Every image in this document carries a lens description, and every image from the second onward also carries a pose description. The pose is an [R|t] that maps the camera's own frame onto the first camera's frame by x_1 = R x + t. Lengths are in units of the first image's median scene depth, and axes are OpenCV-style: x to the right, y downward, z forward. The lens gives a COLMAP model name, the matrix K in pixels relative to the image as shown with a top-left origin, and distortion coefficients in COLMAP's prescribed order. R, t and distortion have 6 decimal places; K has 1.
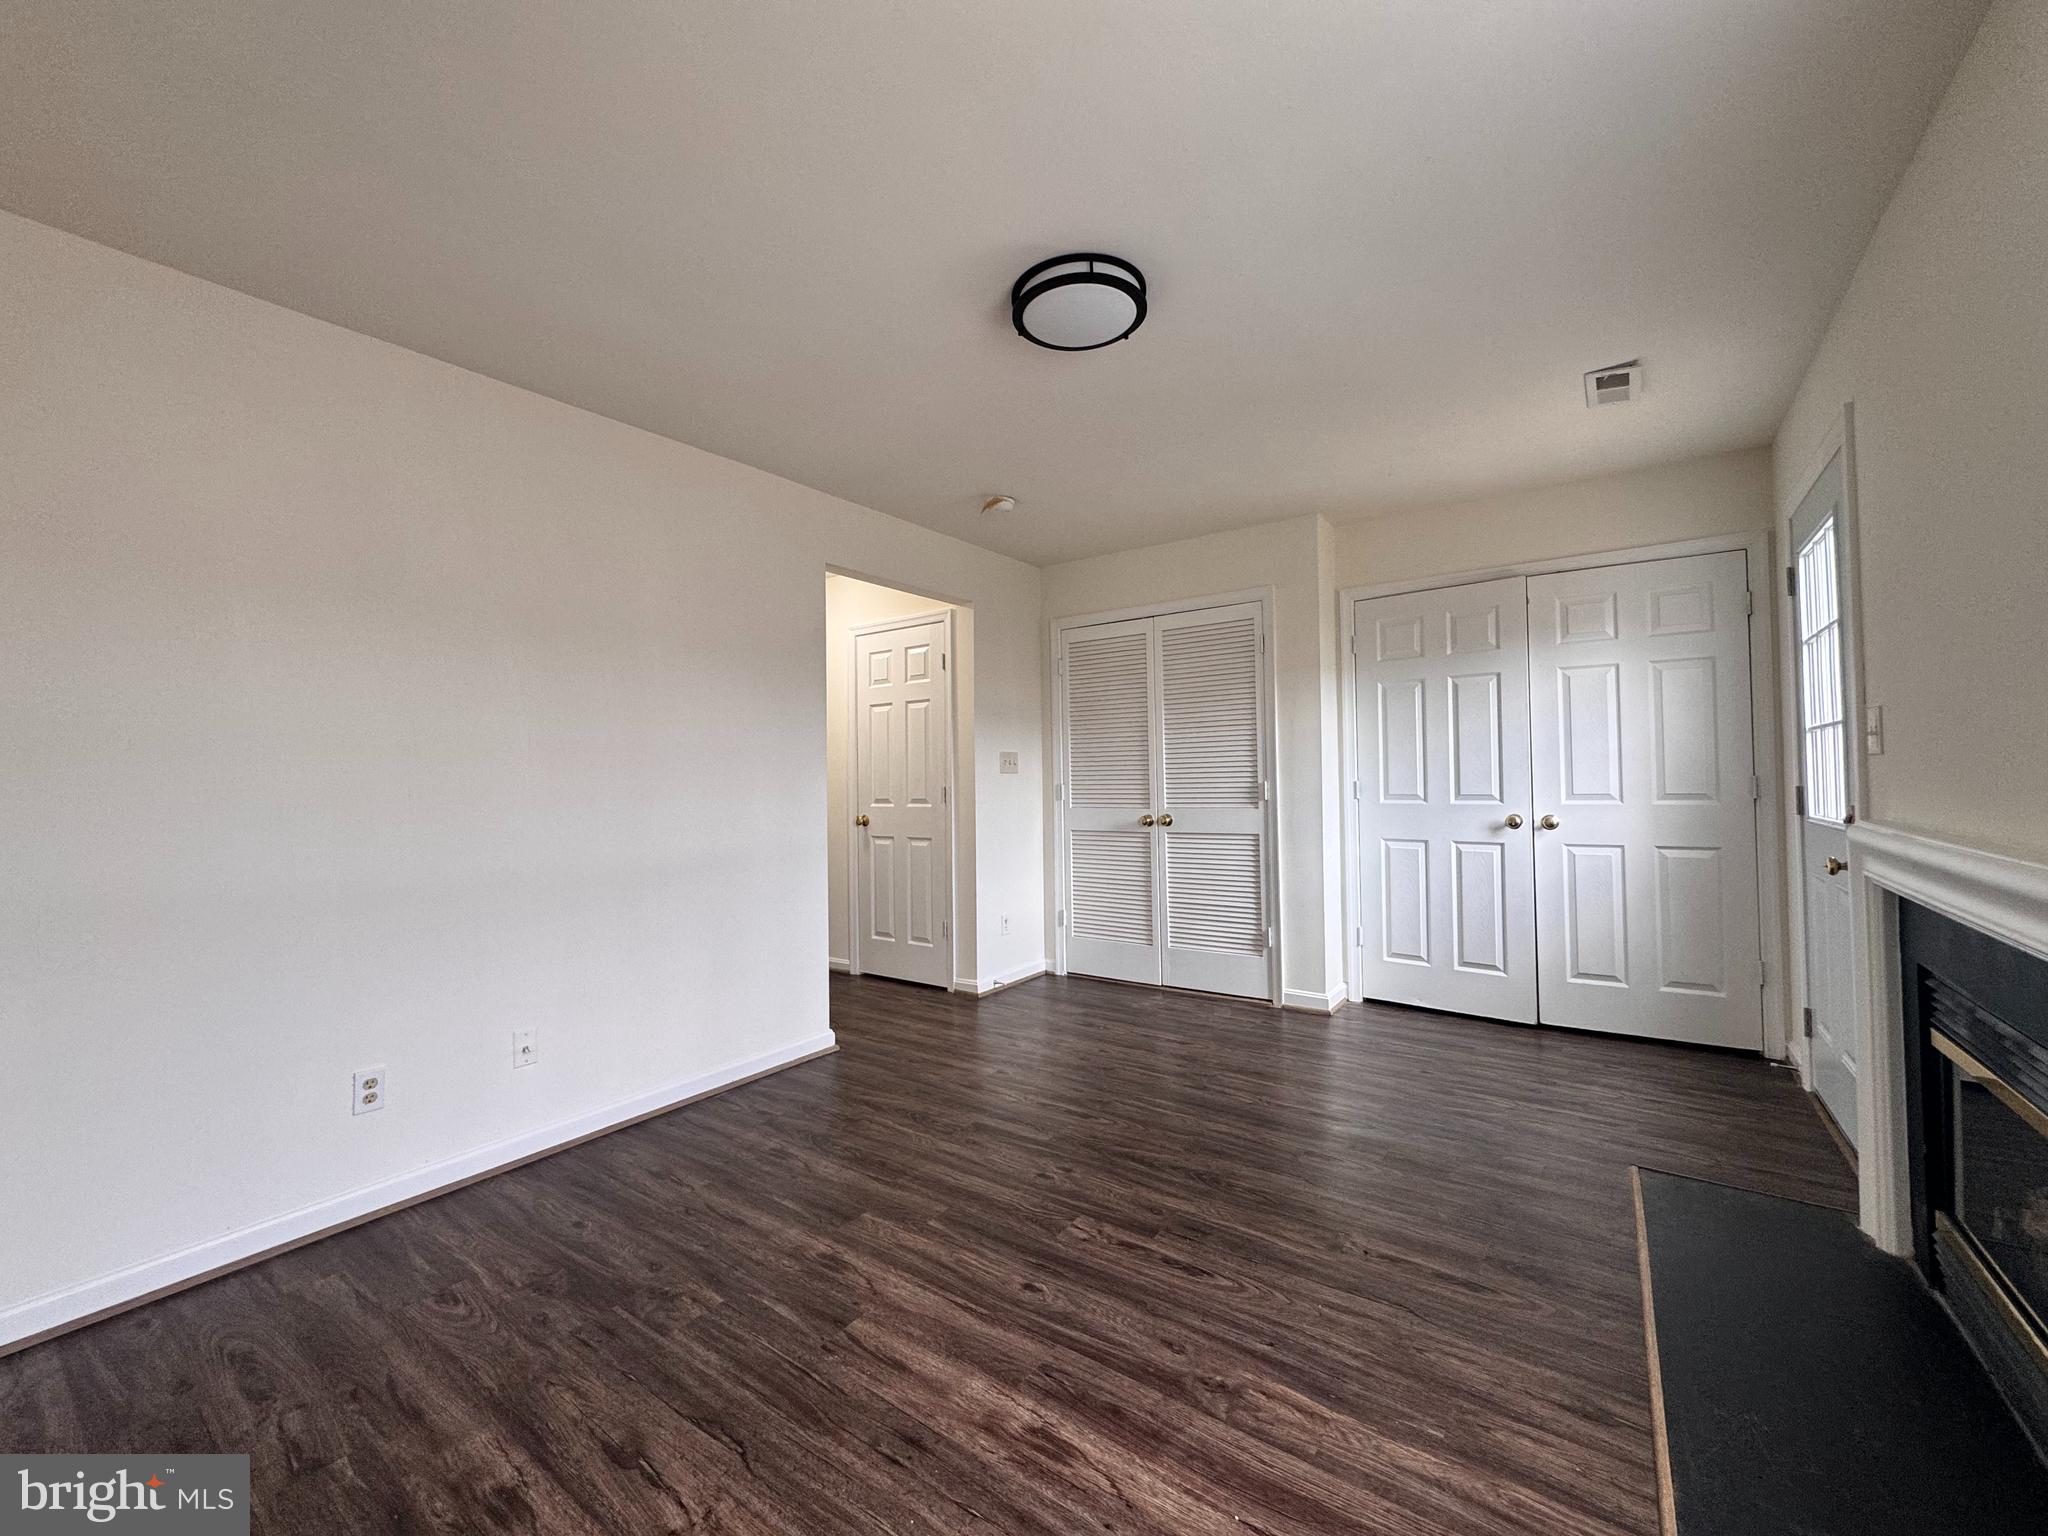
lens RADIAL K [[838.1, 0, 1012.3], [0, 838.1, 765.8], [0, 0, 1]] dist [0.000238, 0.000172]
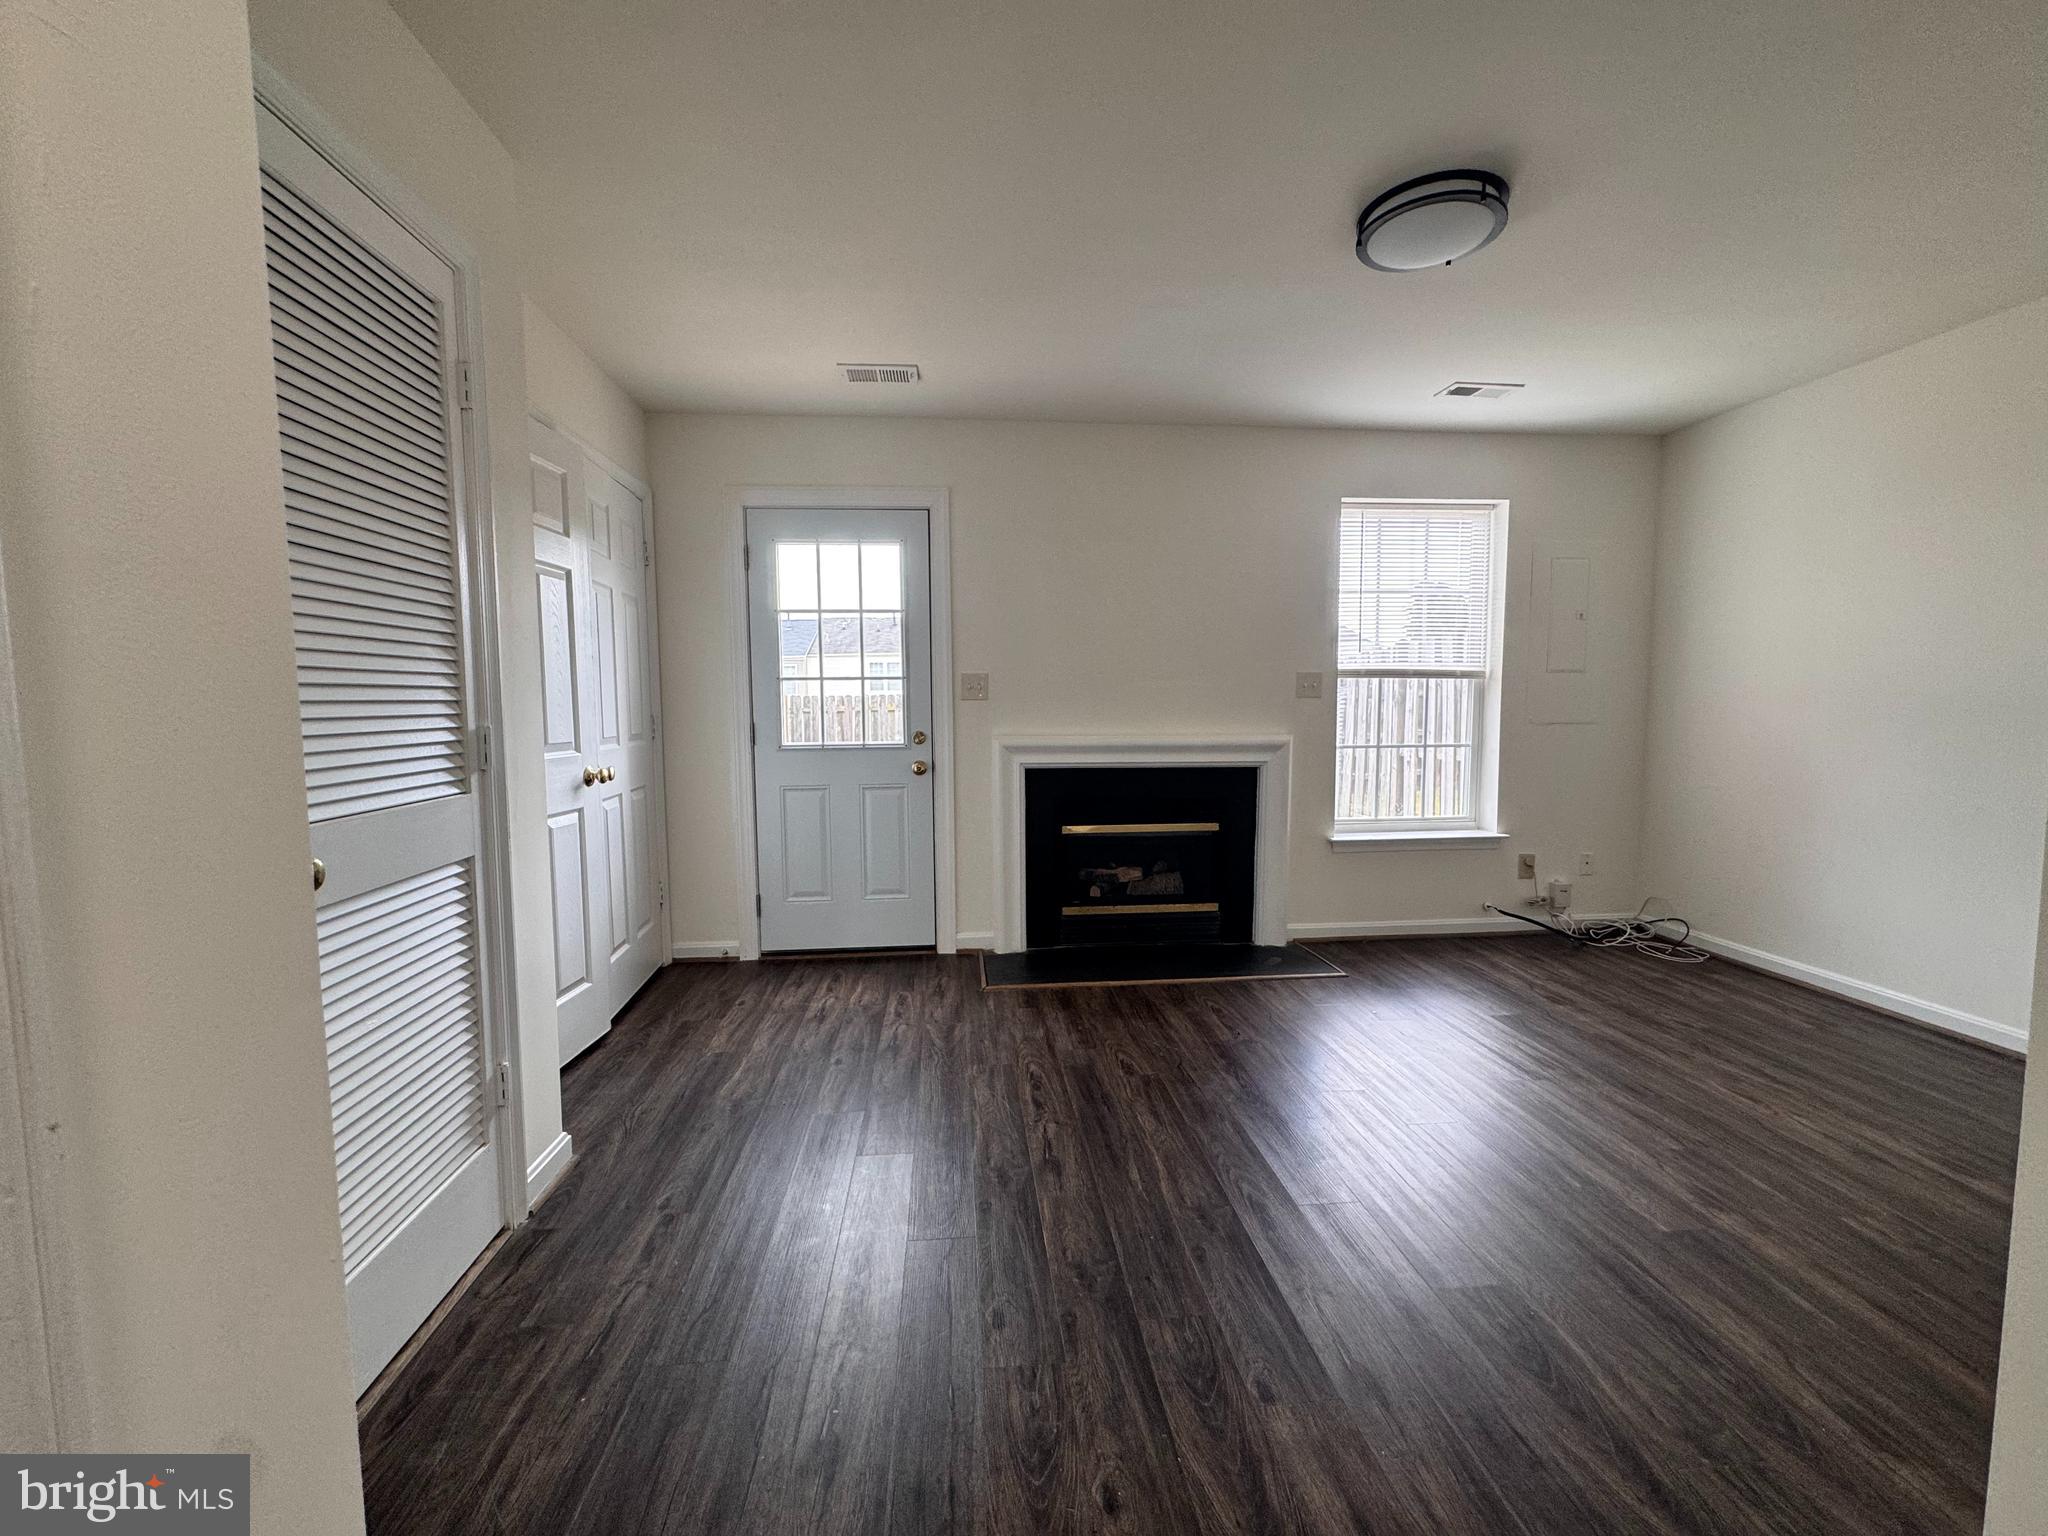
lens RADIAL K [[838.1, 0, 1012.3], [0, 838.1, 765.8], [0, 0, 1]] dist [0.000238, 0.000172]
pose [[-0.666390, -0.039322, 0.744566, -0.267232], [0.002555, 0.998482, 0.055018, 0.021757], [-0.745599, 0.038566, -0.665278, 1.562245]]
